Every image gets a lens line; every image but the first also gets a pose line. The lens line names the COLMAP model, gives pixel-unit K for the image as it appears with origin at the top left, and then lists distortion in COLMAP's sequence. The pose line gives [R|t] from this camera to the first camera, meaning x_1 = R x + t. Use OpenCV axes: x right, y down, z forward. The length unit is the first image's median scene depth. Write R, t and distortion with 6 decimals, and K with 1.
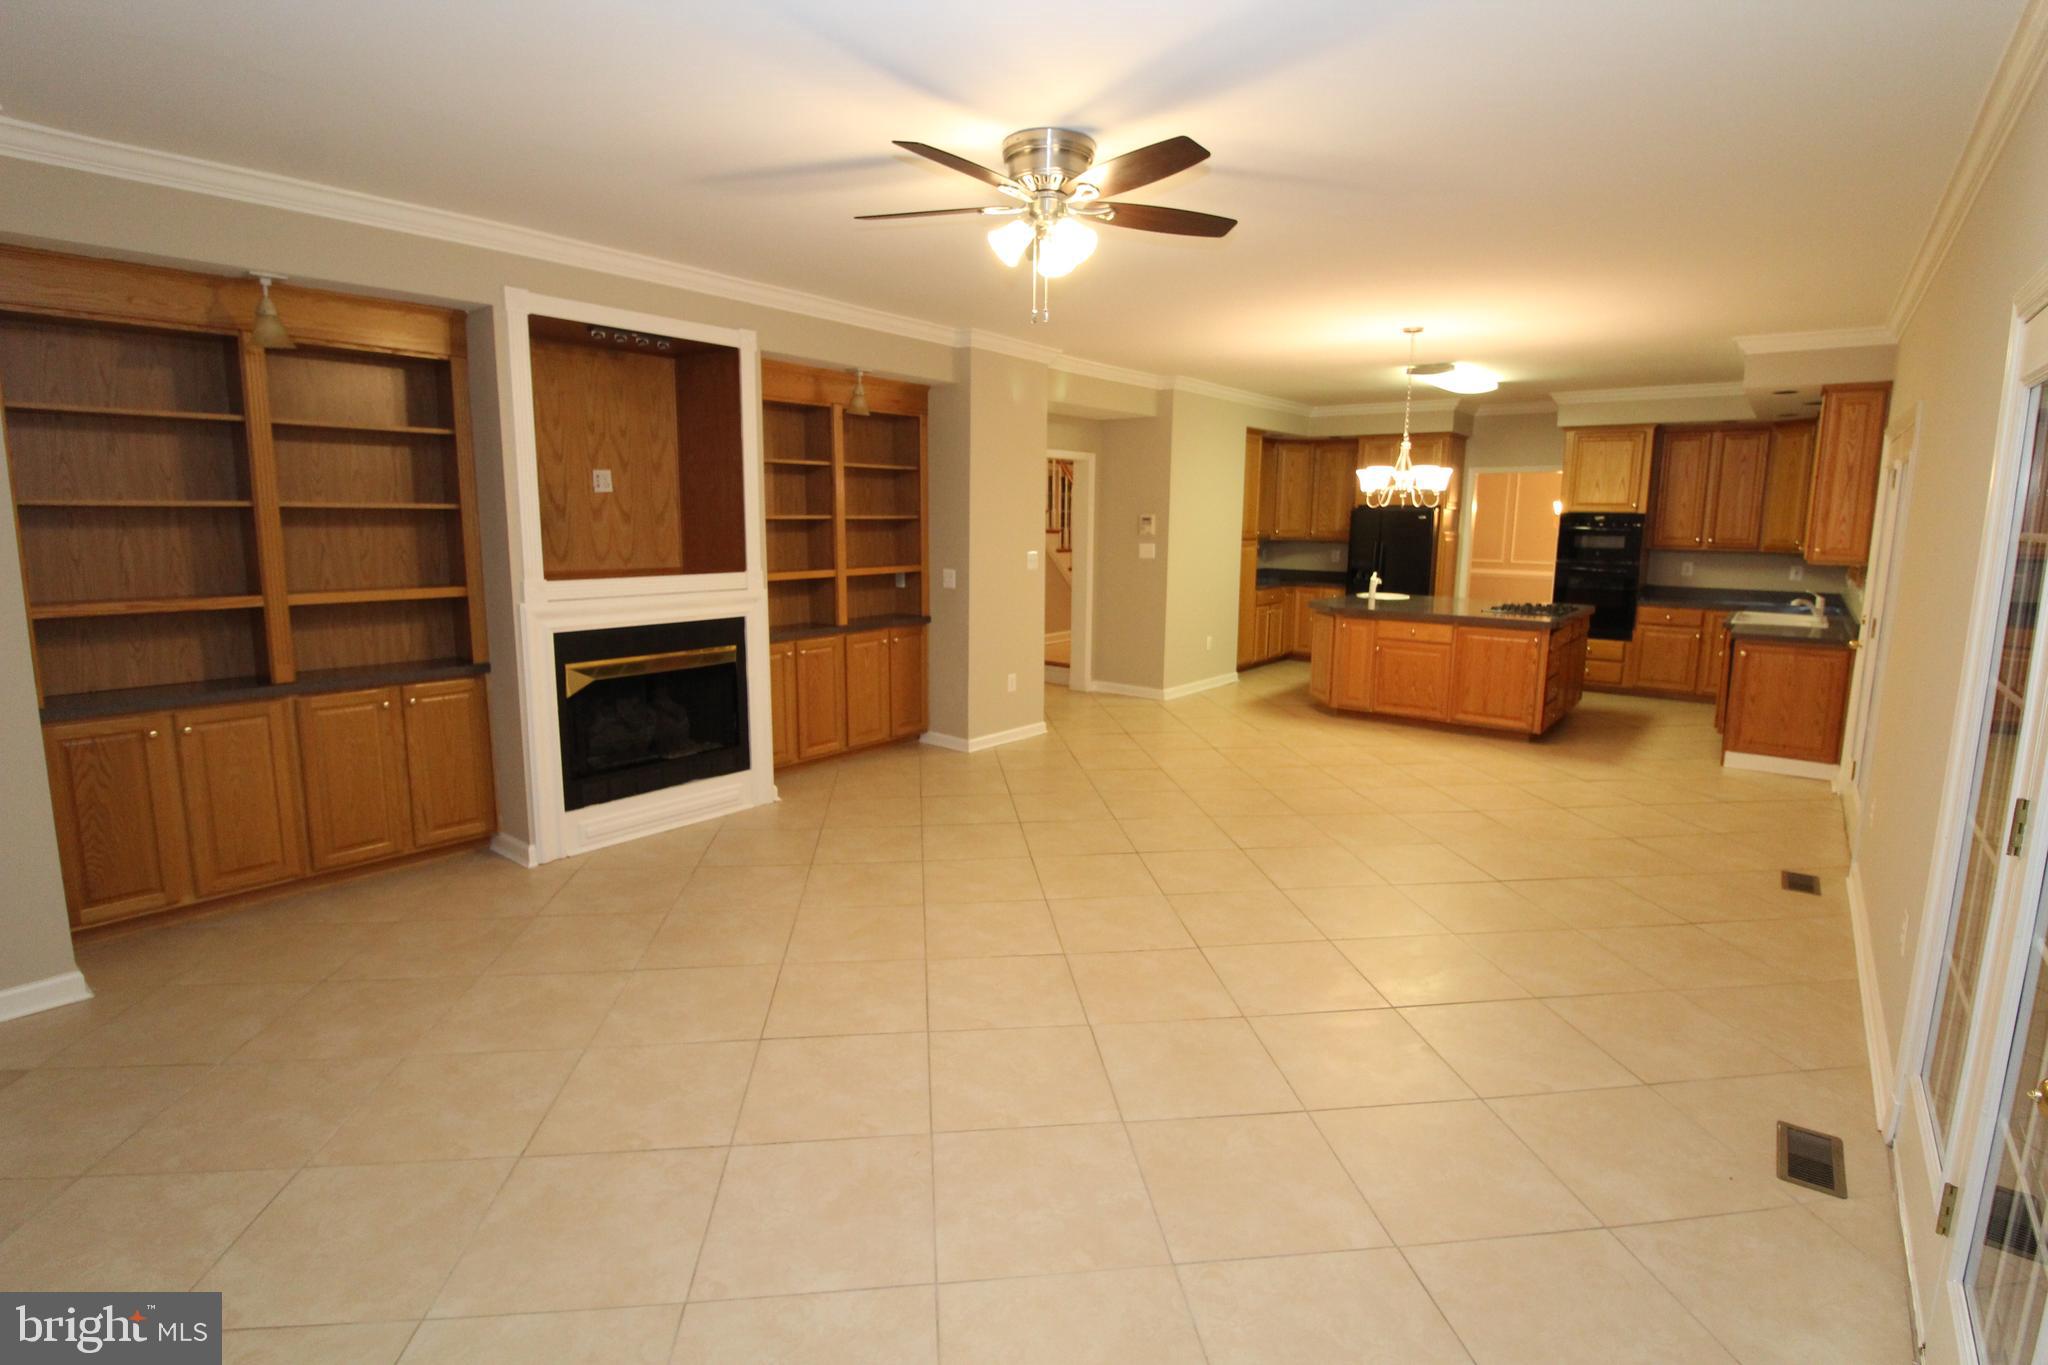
lens RADIAL K [[977.6, 0, 1020.9], [0, 977.6, 663.0], [0, 0, 1]] dist [-0.011101, -0.005834]
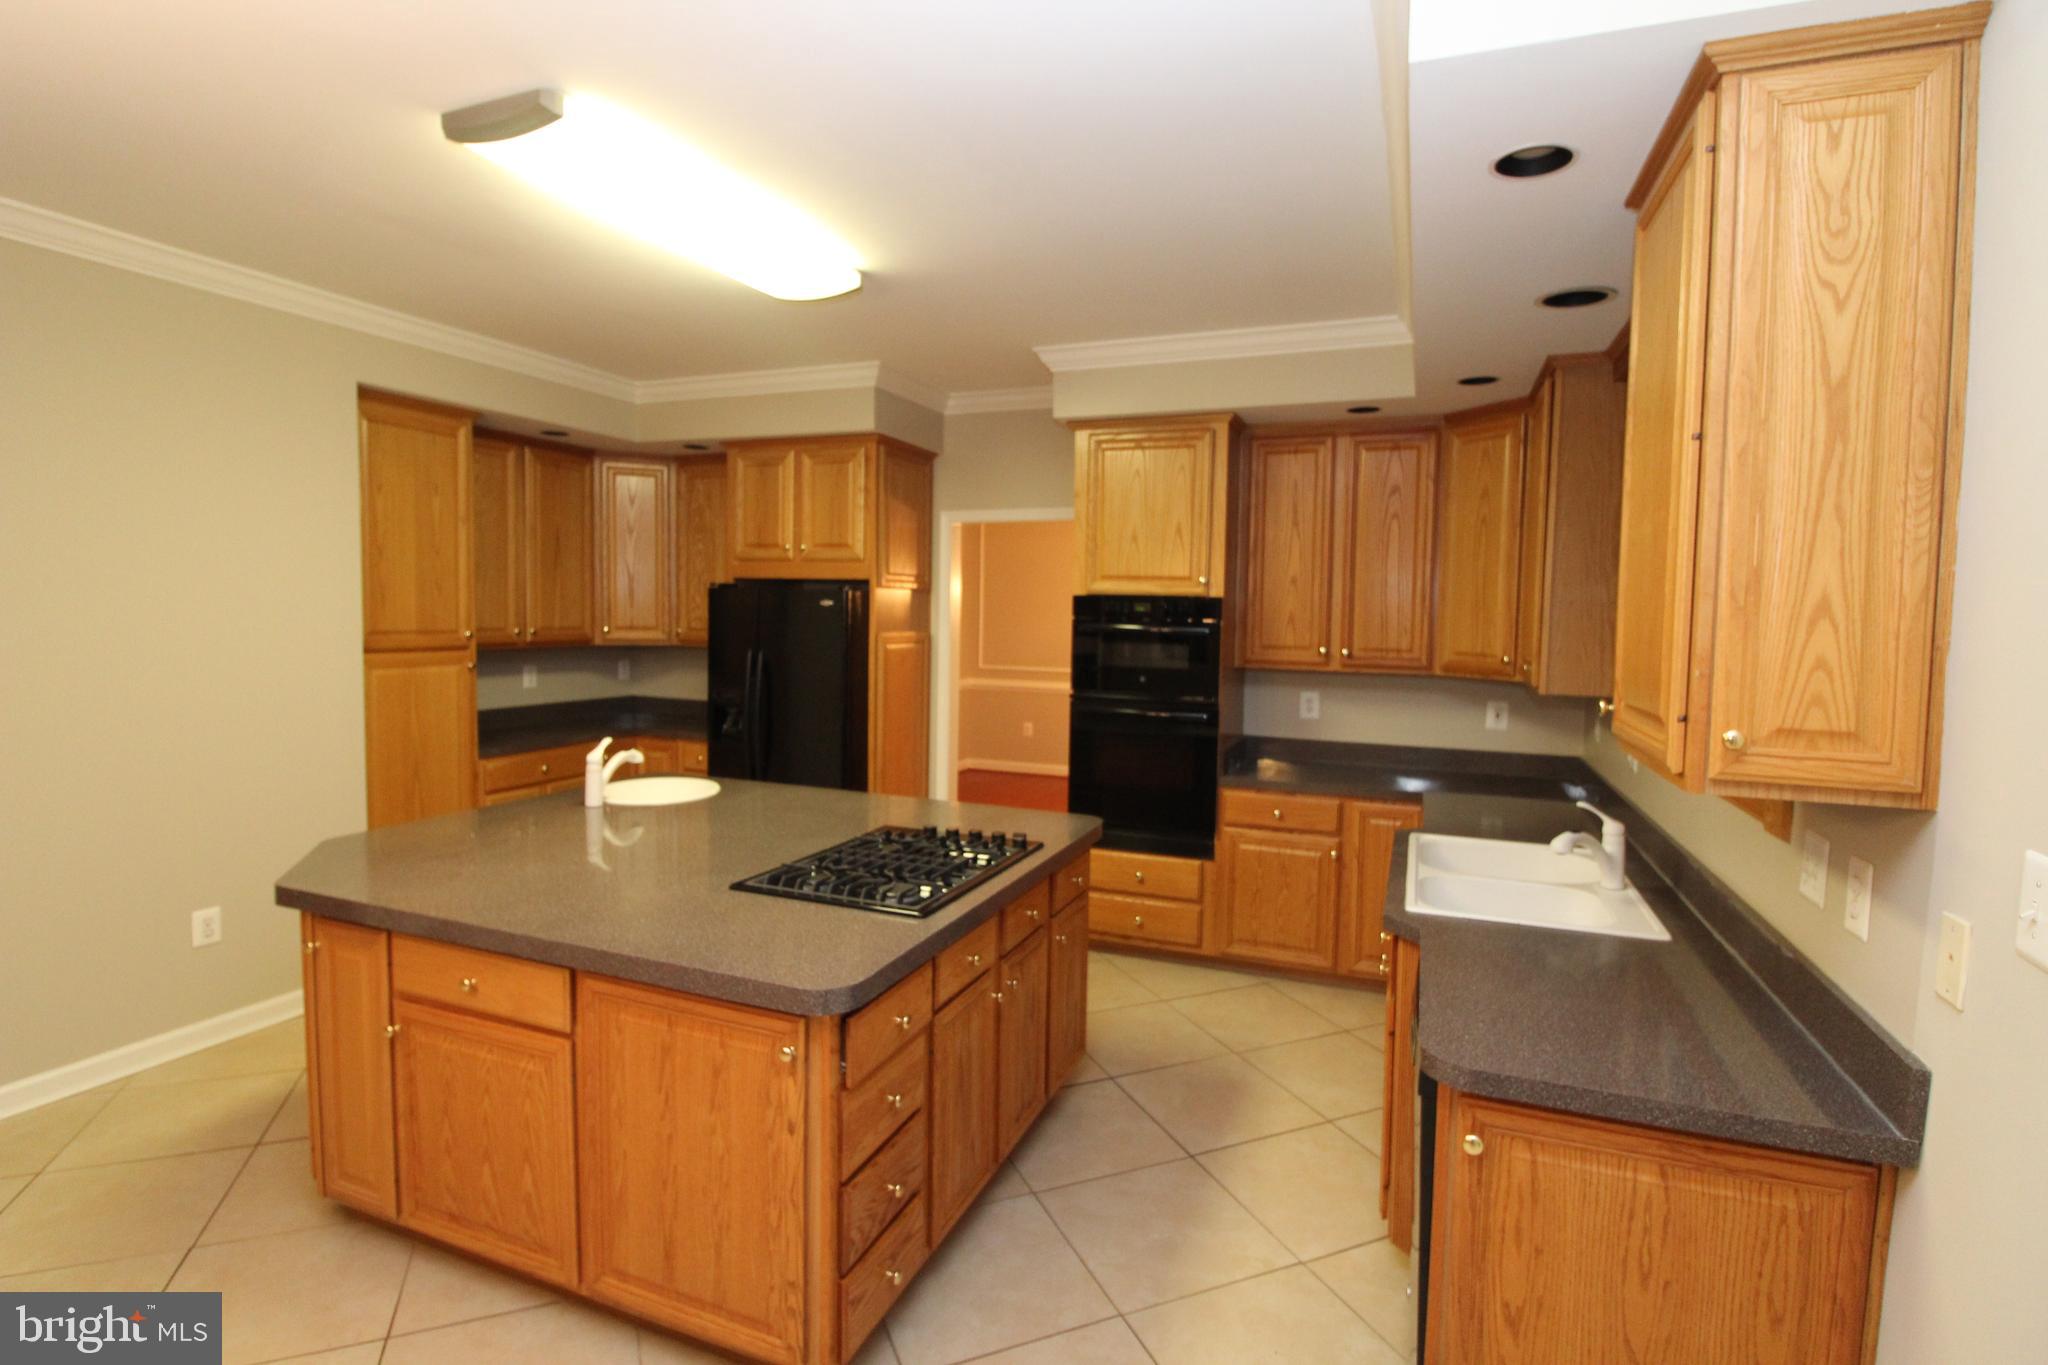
lens RADIAL K [[977.6, 0, 1030.7], [0, 977.6, 663.8], [0, 0, 1]] dist [-0.011101, -0.005834]
pose [[0.956711, -0.007989, 0.290928, 0.421819], [0.033711, 0.995937, -0.083508, -0.085979], [-0.289079, 0.089700, 0.953093, 0.585283]]
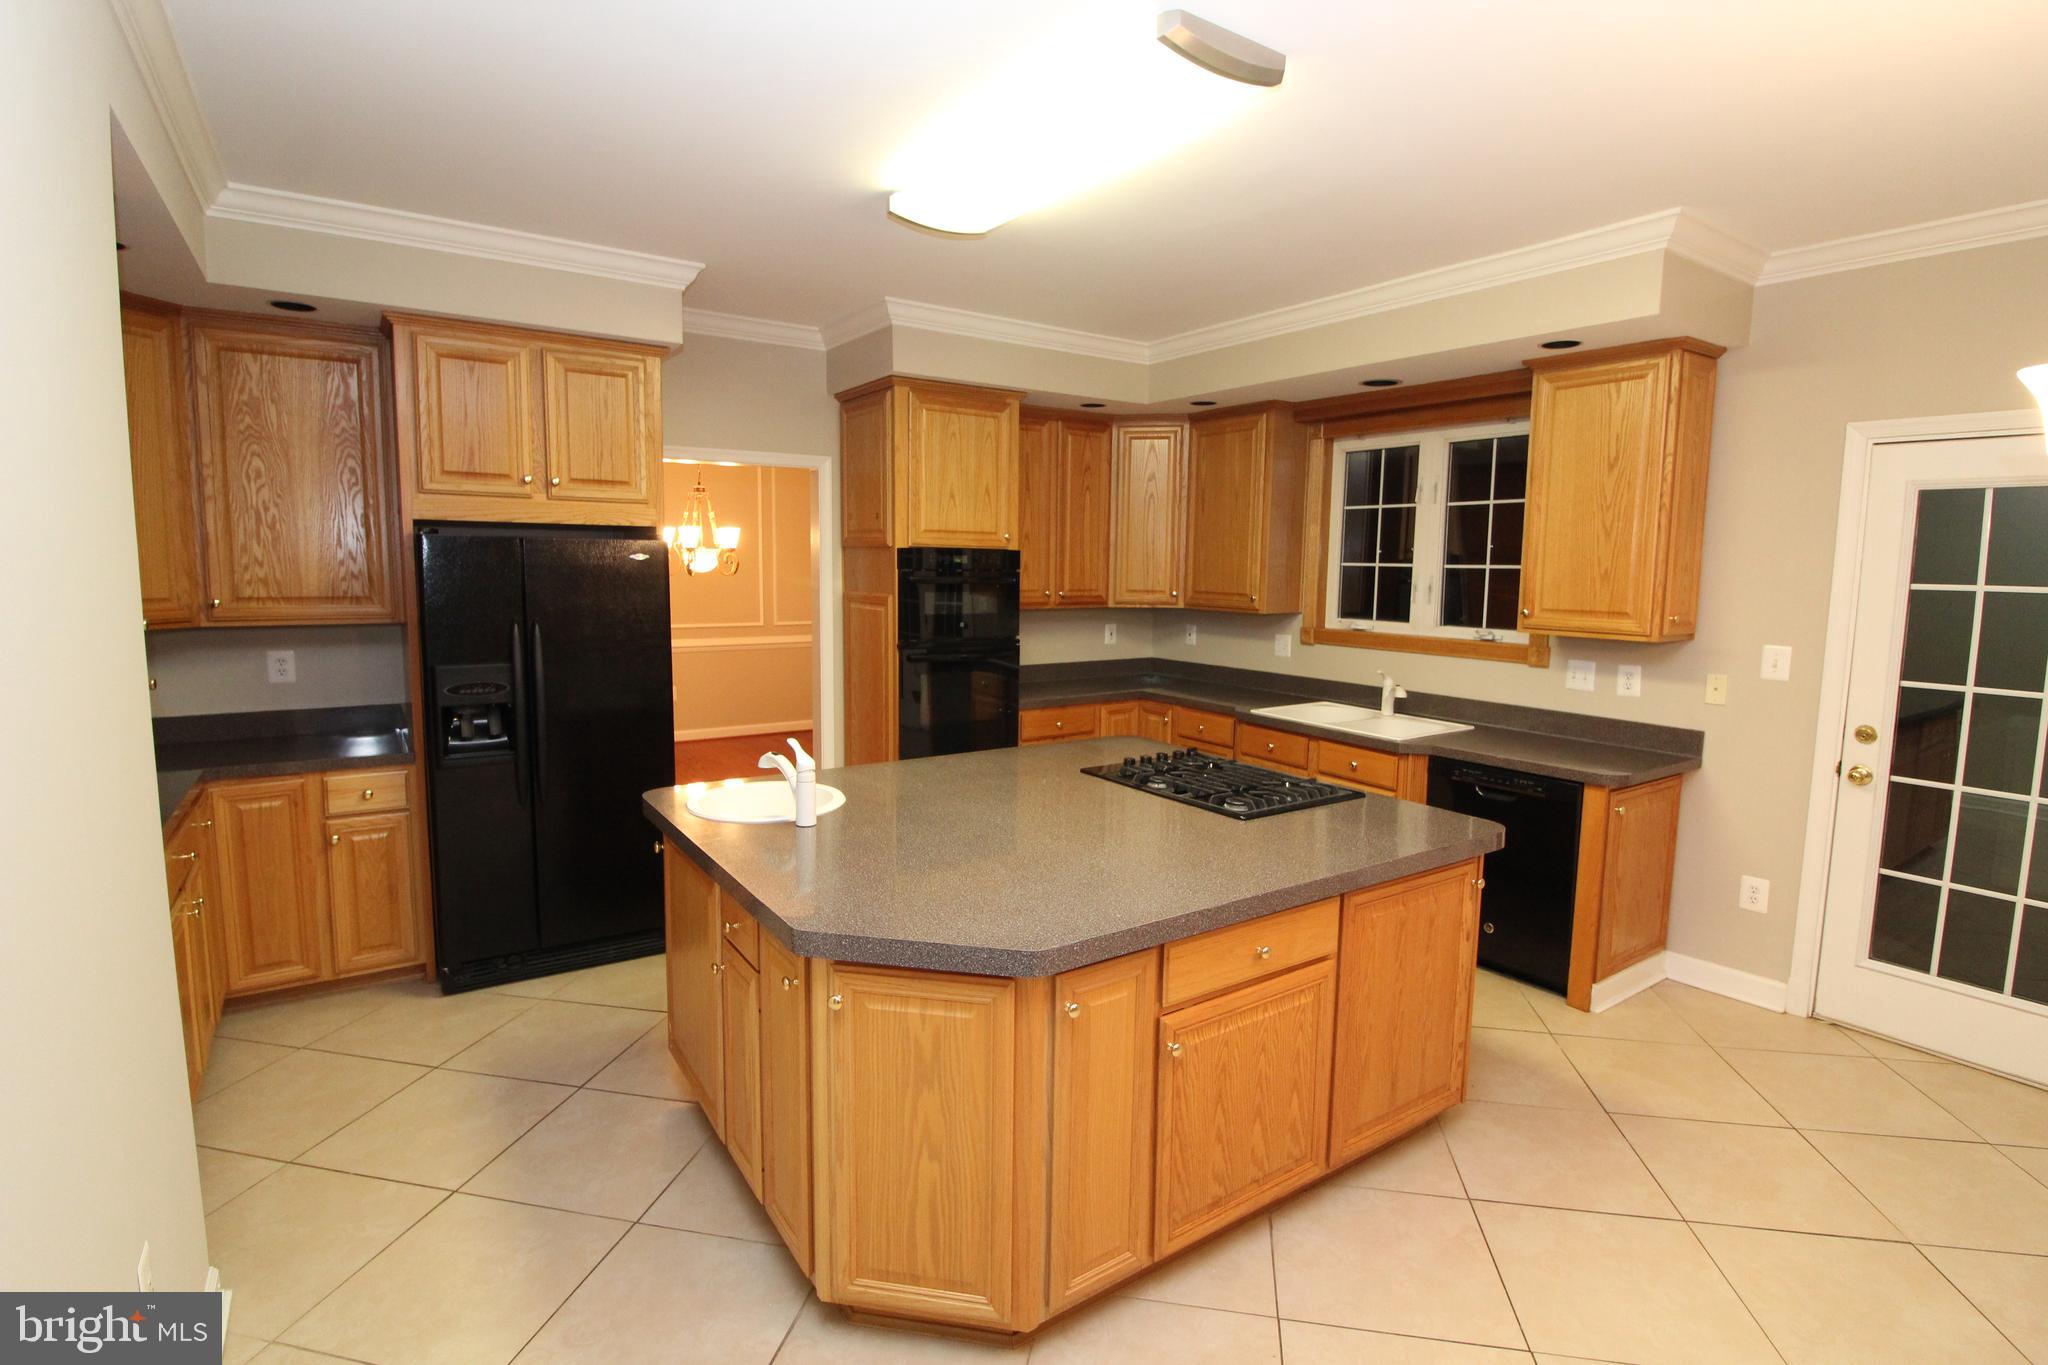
lens RADIAL K [[977.6, 0, 1028.9], [0, 977.6, 668.9], [0, 0, 1]] dist [-0.011101, -0.005834]
pose [[0.292443, -0.108990, 0.950052, 0.098470], [0.133392, 0.988420, 0.072331, -0.129378], [-0.946934, 0.105577, 0.303595, 0.852428]]
